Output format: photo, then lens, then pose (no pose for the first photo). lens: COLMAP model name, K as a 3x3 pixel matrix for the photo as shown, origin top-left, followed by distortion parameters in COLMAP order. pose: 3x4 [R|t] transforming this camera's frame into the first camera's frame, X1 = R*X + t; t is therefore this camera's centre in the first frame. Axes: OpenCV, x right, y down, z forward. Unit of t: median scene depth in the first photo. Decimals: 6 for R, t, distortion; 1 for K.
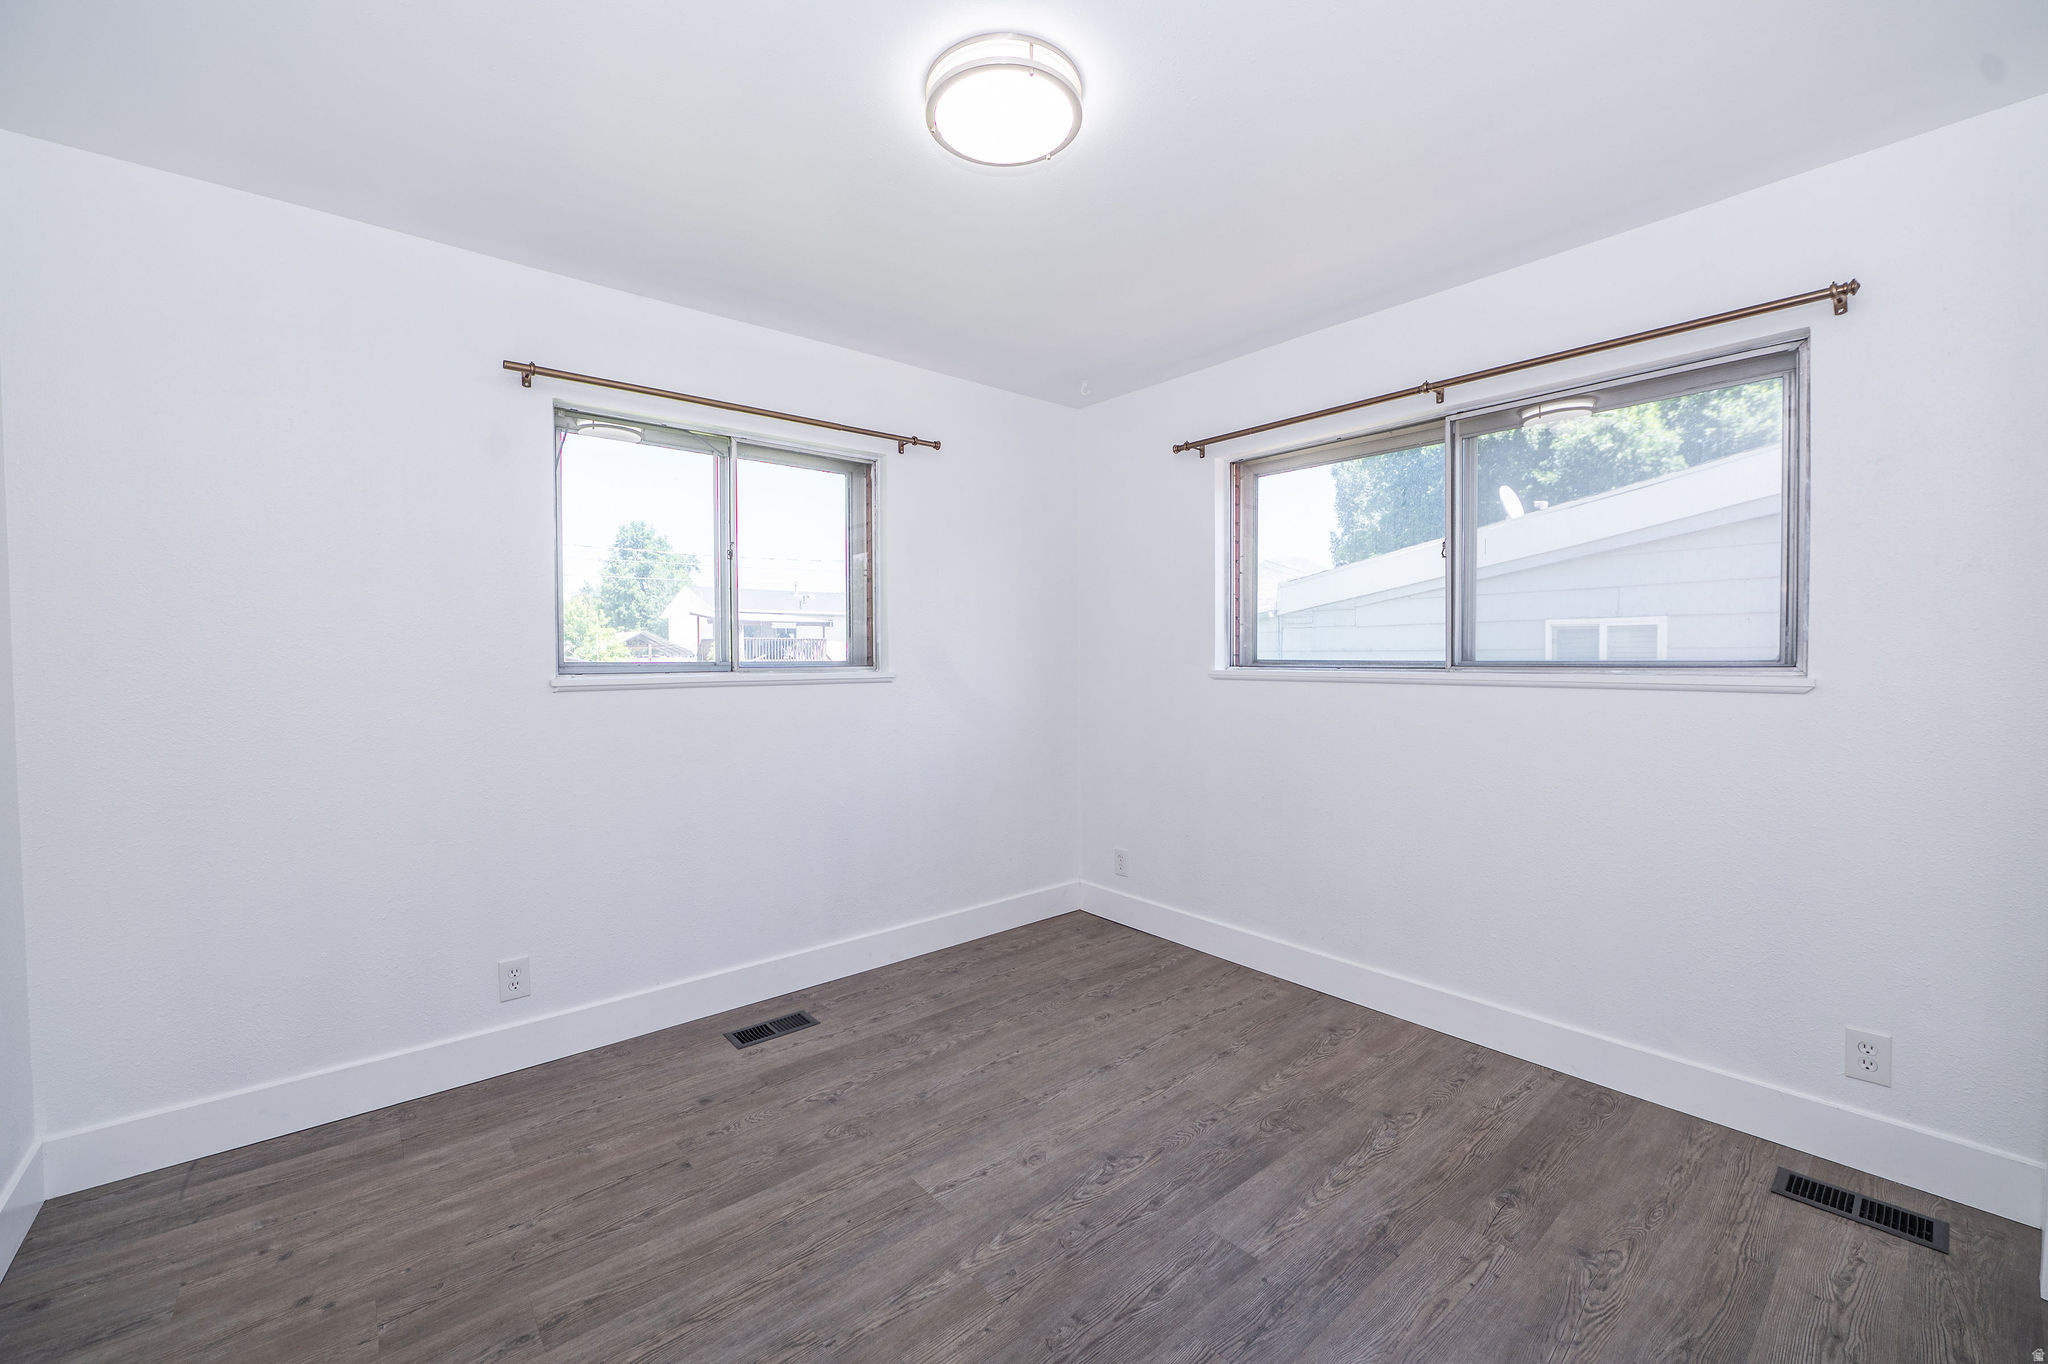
lens RADIAL K [[847.0, 0, 1045.3], [0, 847.0, 674.4], [0, 0, 1]] dist [-0.006170, -0.000789]
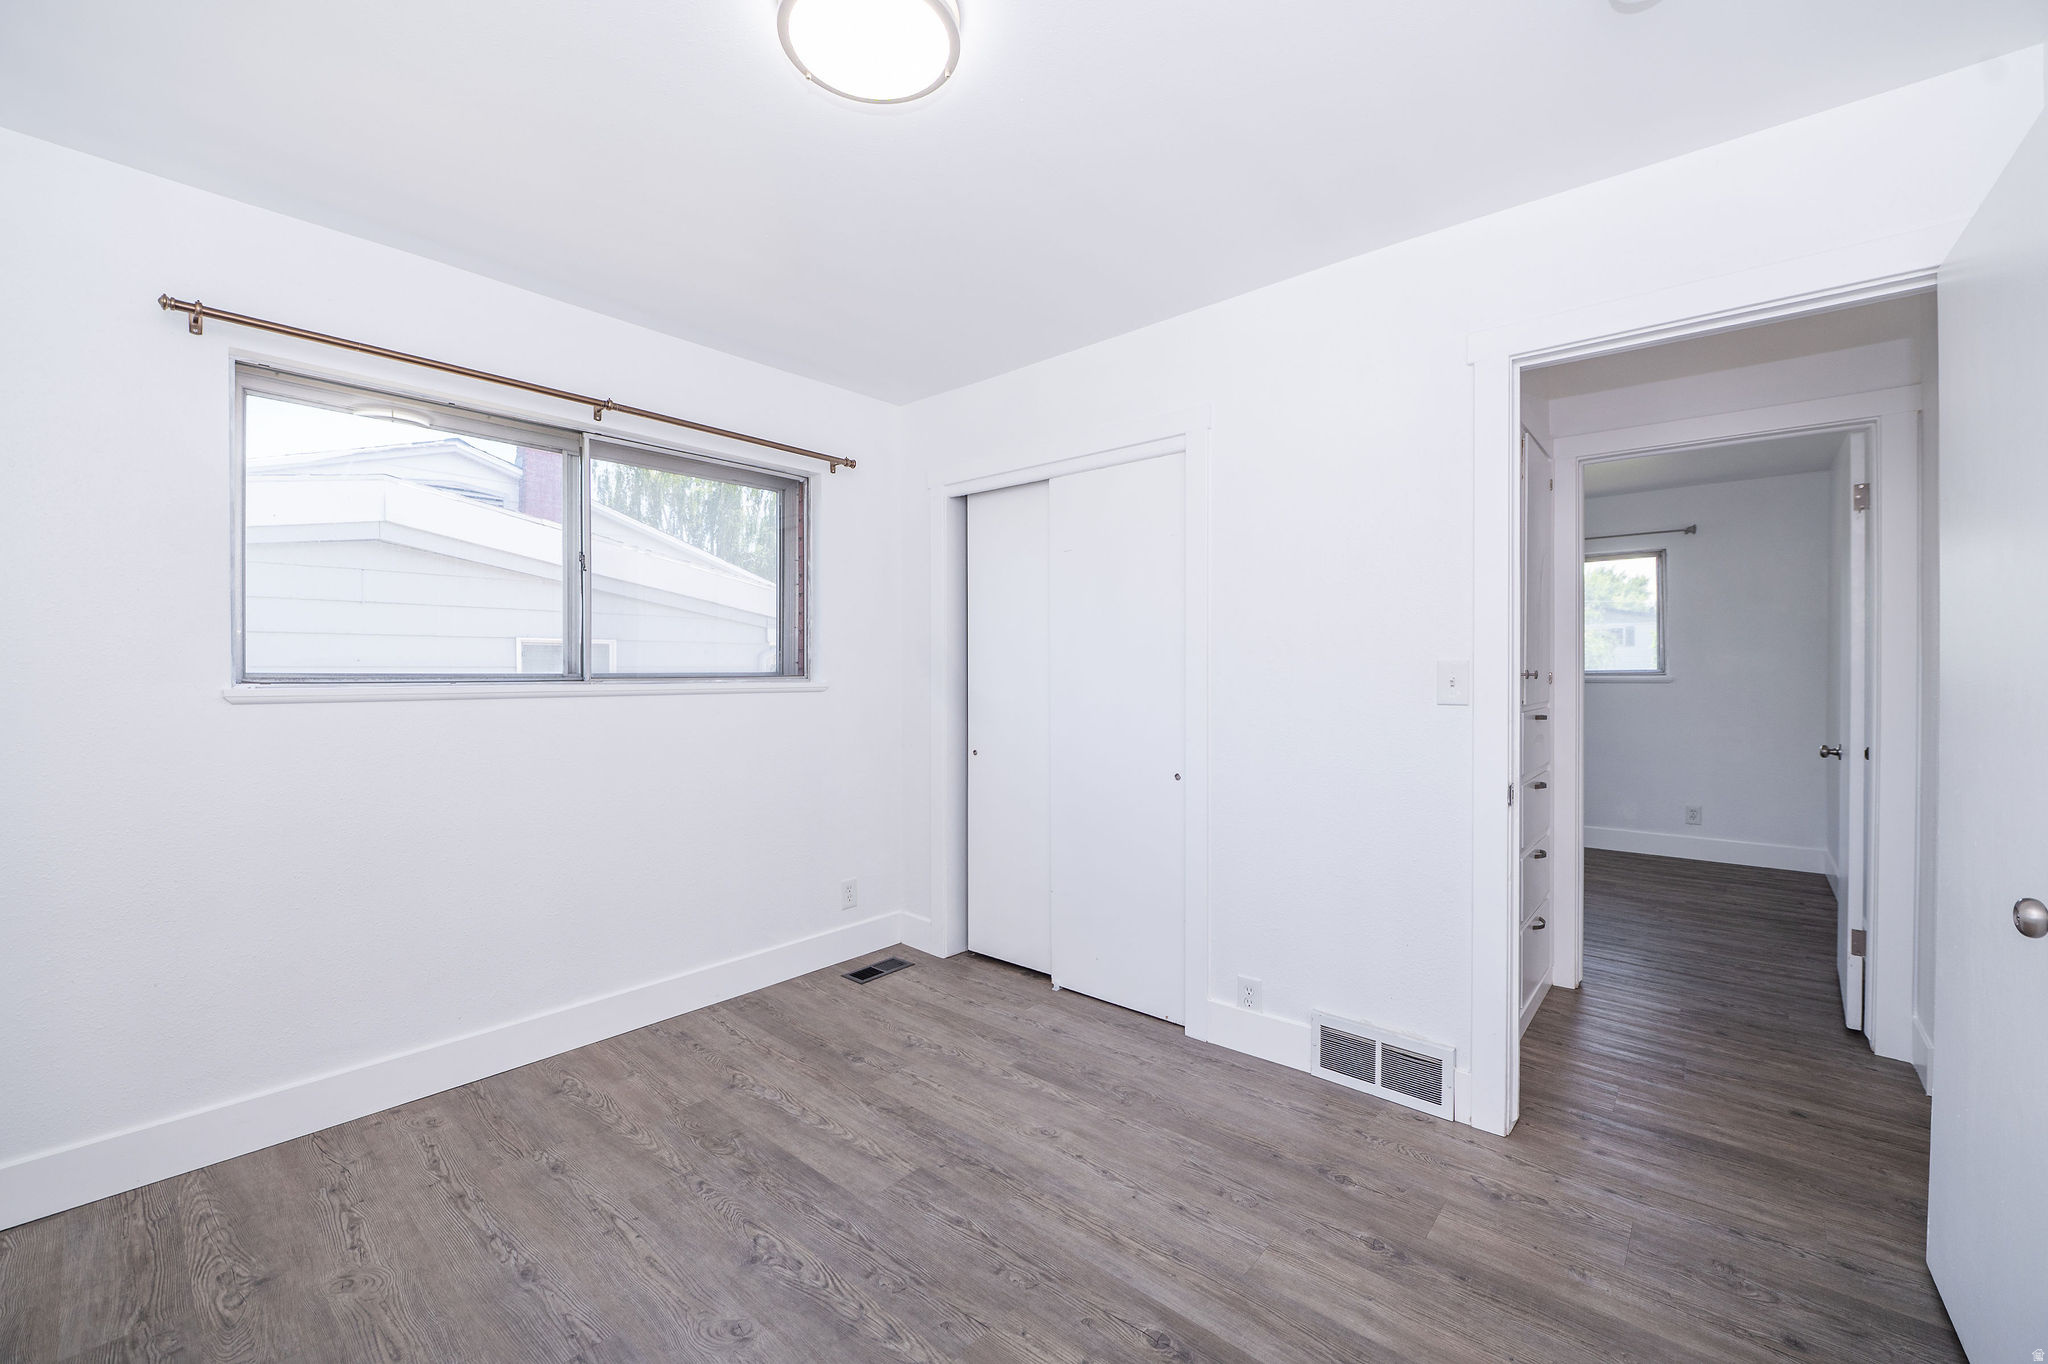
lens RADIAL K [[847.0, 0, 1014.6], [0, 847.0, 671.2], [0, 0, 1]] dist [-0.006170, -0.000789]
pose [[-0.156210, 0.005177, 0.987710, -0.763752], [0.026742, 0.999642, -0.001010, -0.004161], [-0.987362, 0.026256, -0.156292, 0.827864]]
